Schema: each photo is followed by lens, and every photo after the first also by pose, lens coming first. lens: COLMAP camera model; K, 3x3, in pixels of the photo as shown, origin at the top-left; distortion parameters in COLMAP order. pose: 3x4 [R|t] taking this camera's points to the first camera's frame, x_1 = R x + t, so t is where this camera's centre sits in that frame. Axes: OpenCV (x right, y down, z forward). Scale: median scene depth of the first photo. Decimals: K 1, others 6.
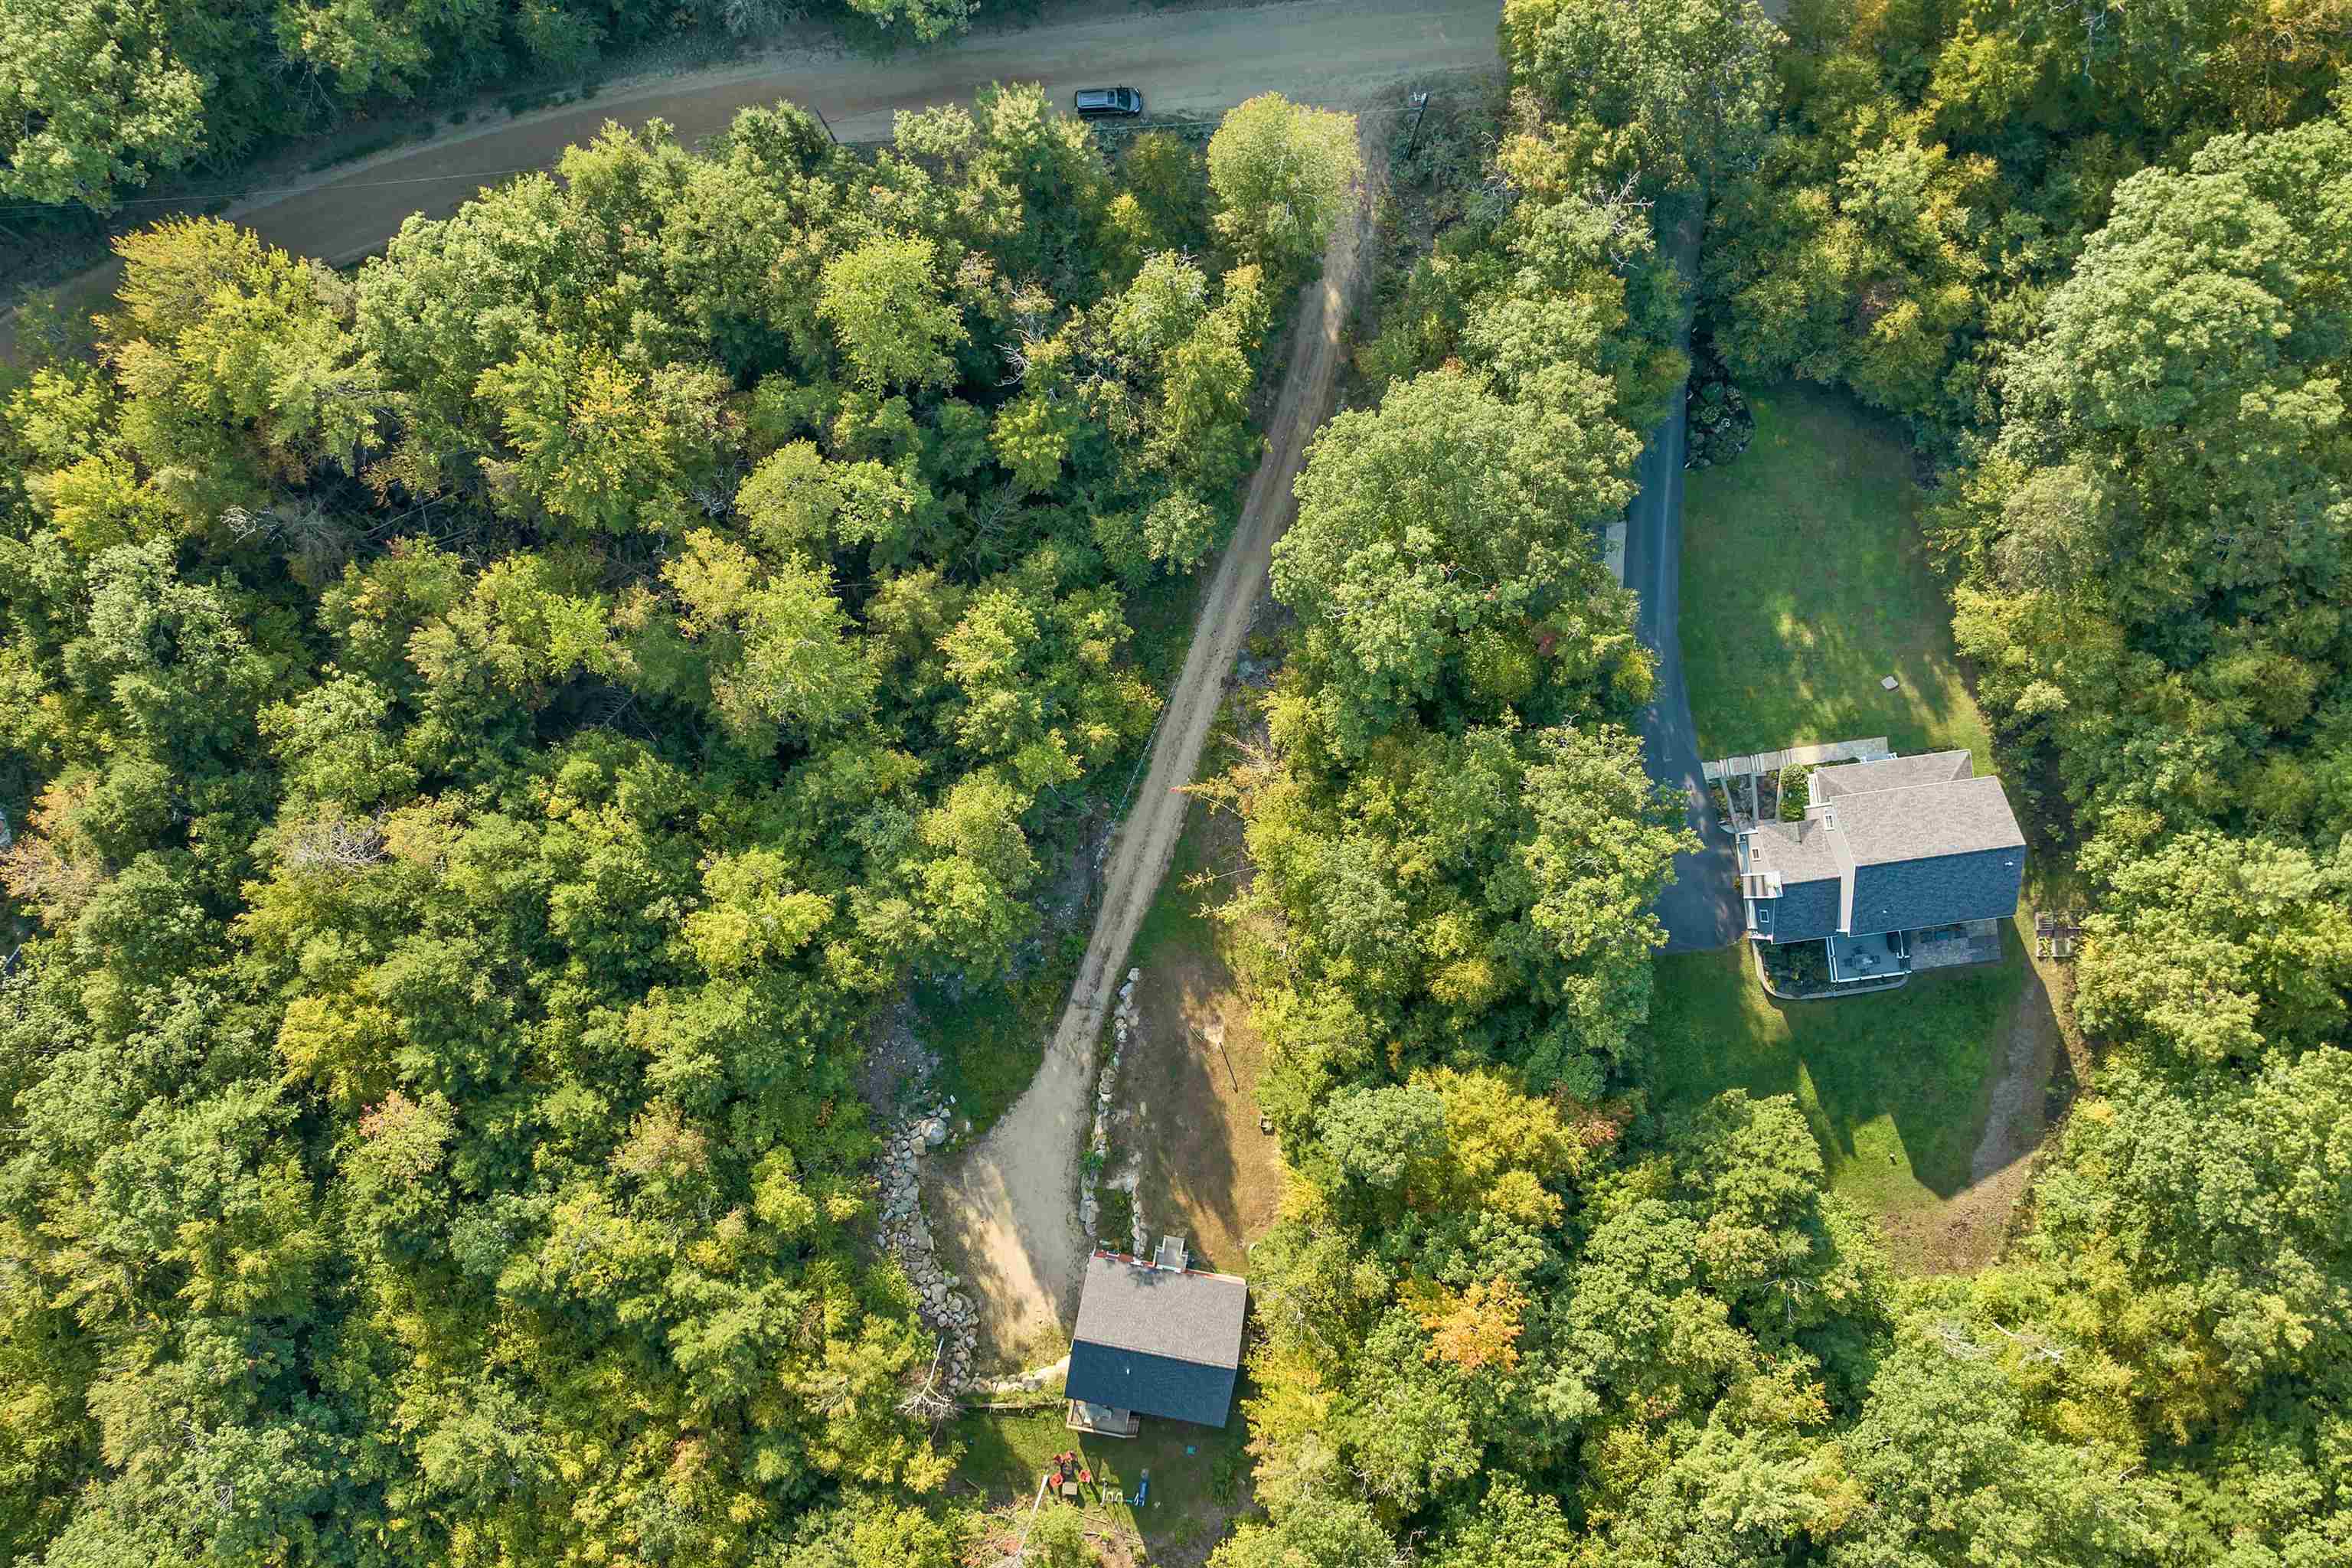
lens RADIAL K [[1690.7, 0, 1179.0], [0, 1690.7, 772.2], [0, 0, 1]] dist [-0.044510, -0.005386]
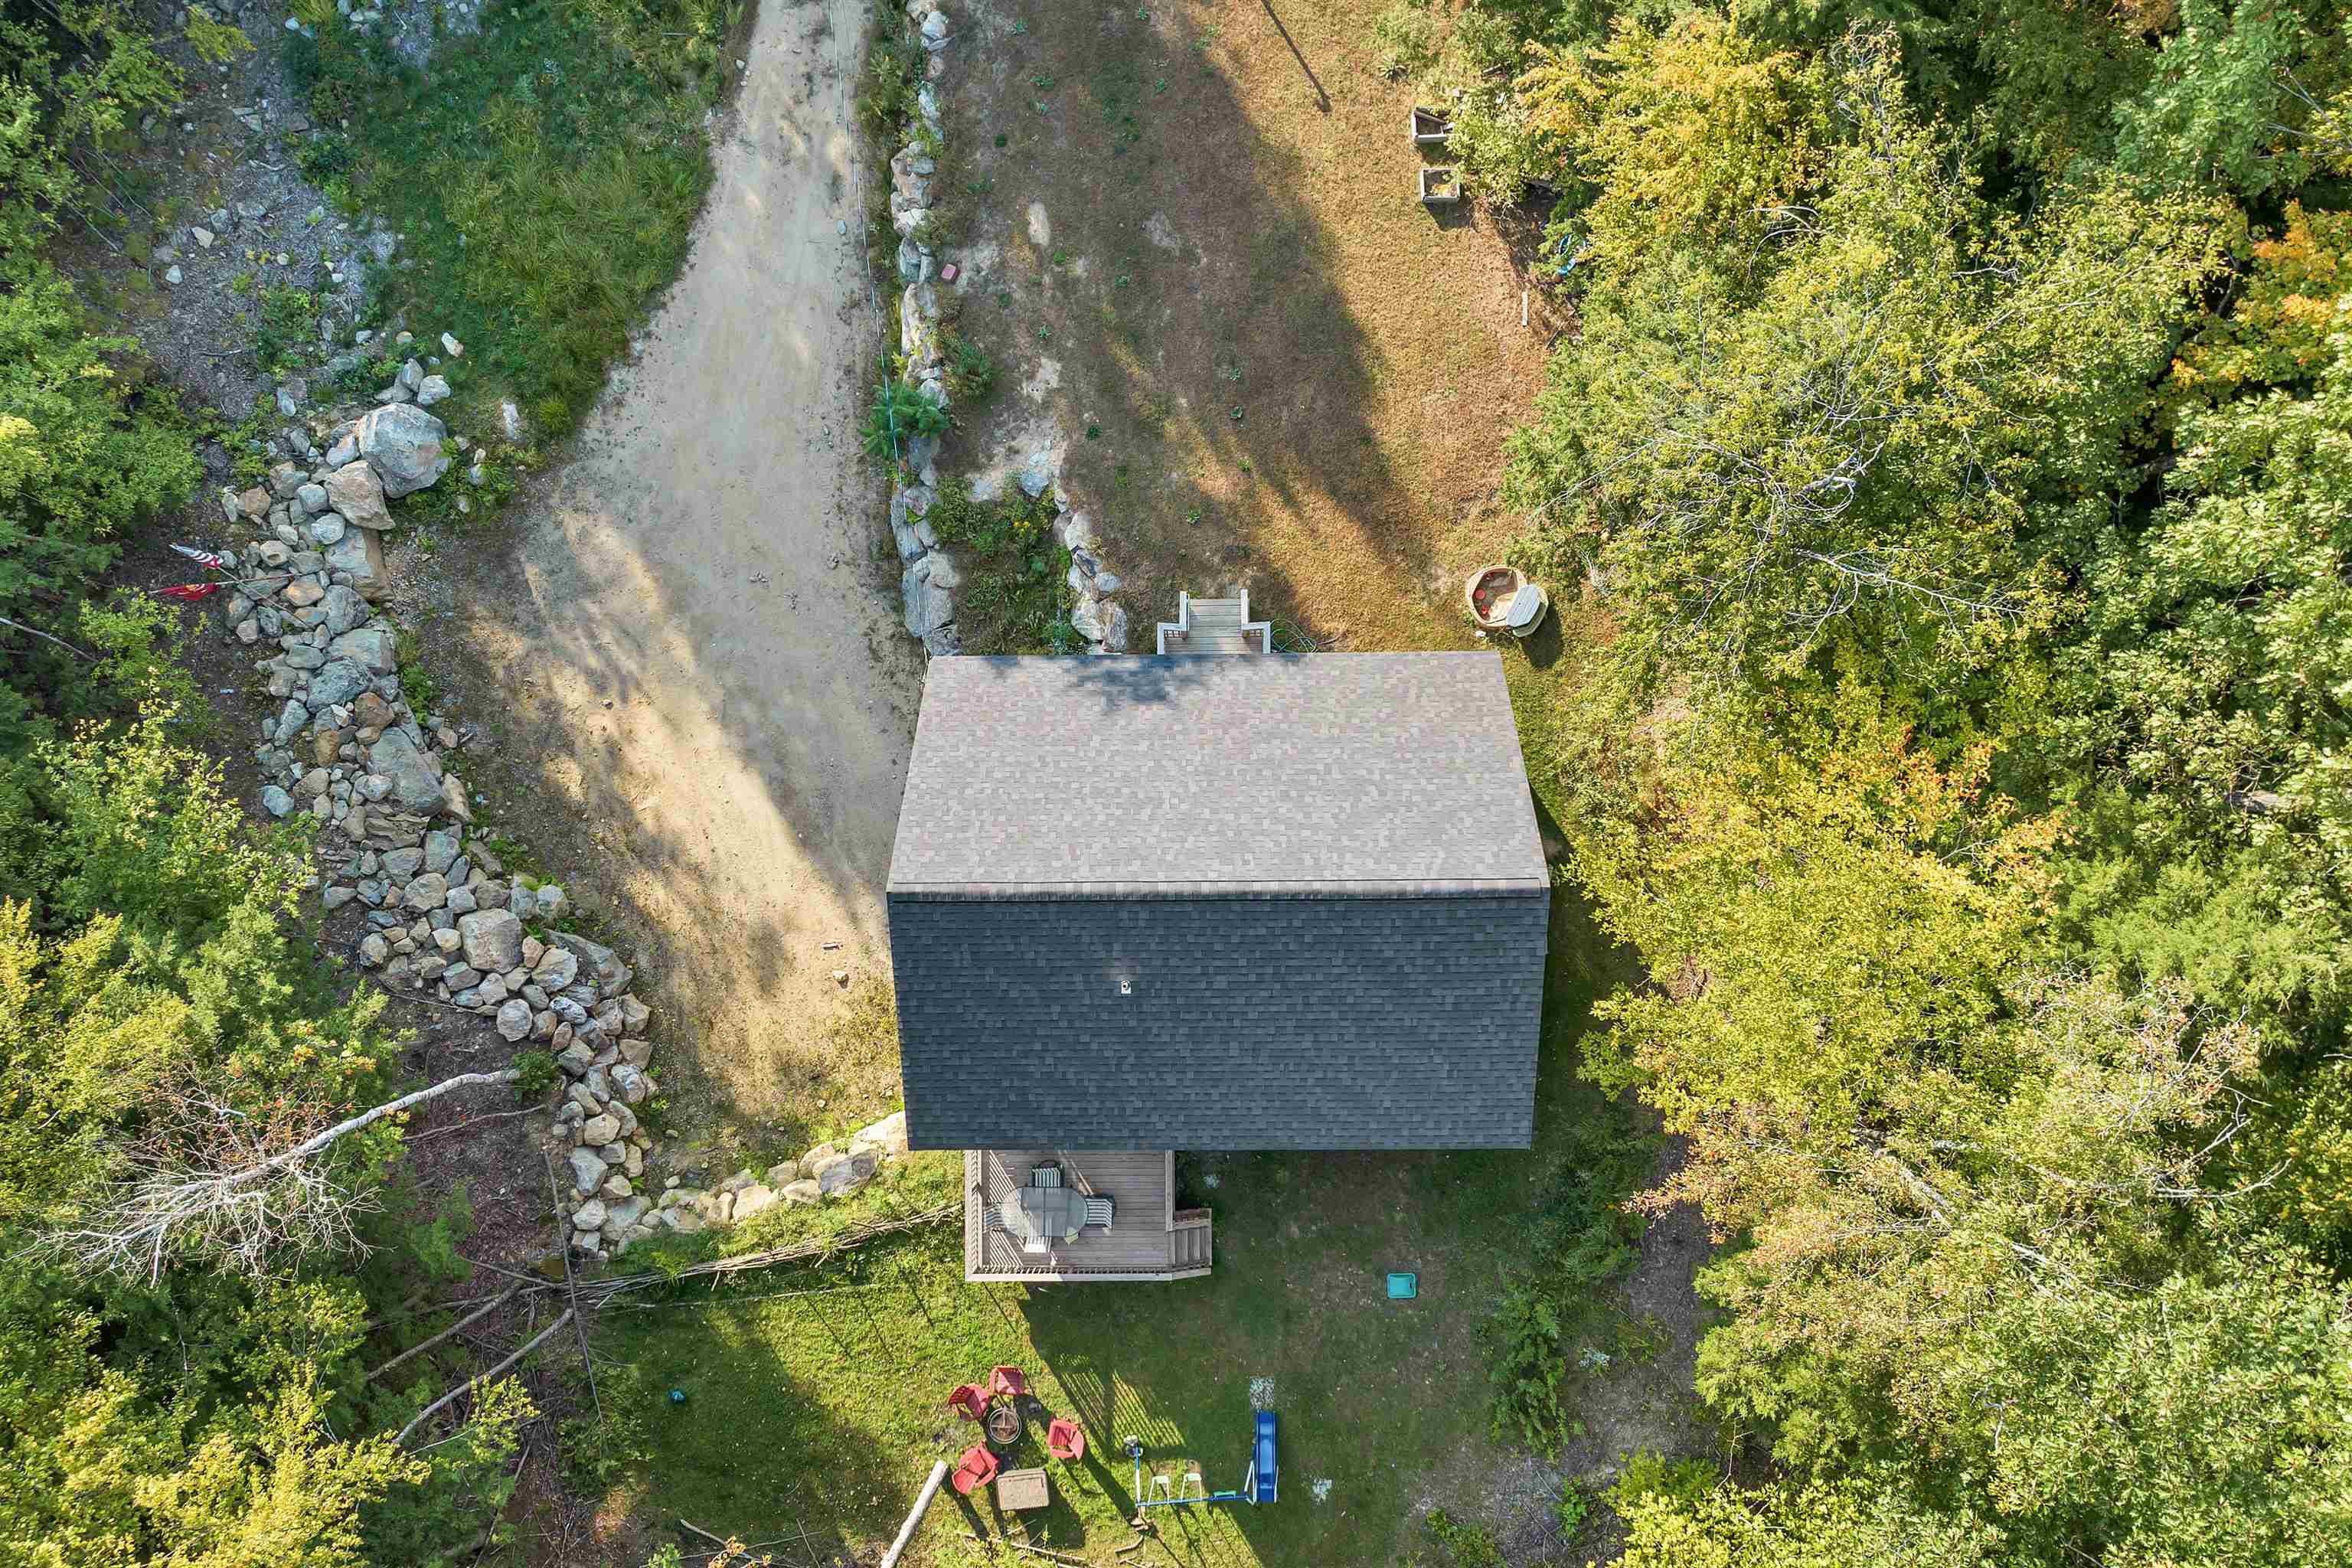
lens RADIAL K [[1690.7, 0, 1174.4], [0, 1690.7, 797.9], [0, 0, 1]] dist [-0.044510, -0.005386]
pose [[0.982945, -0.183341, 0.014318, -0.020489], [0.183331, 0.983049, 0.002040, 0.306828], [-0.014449, 0.000619, 0.999895, 0.692649]]
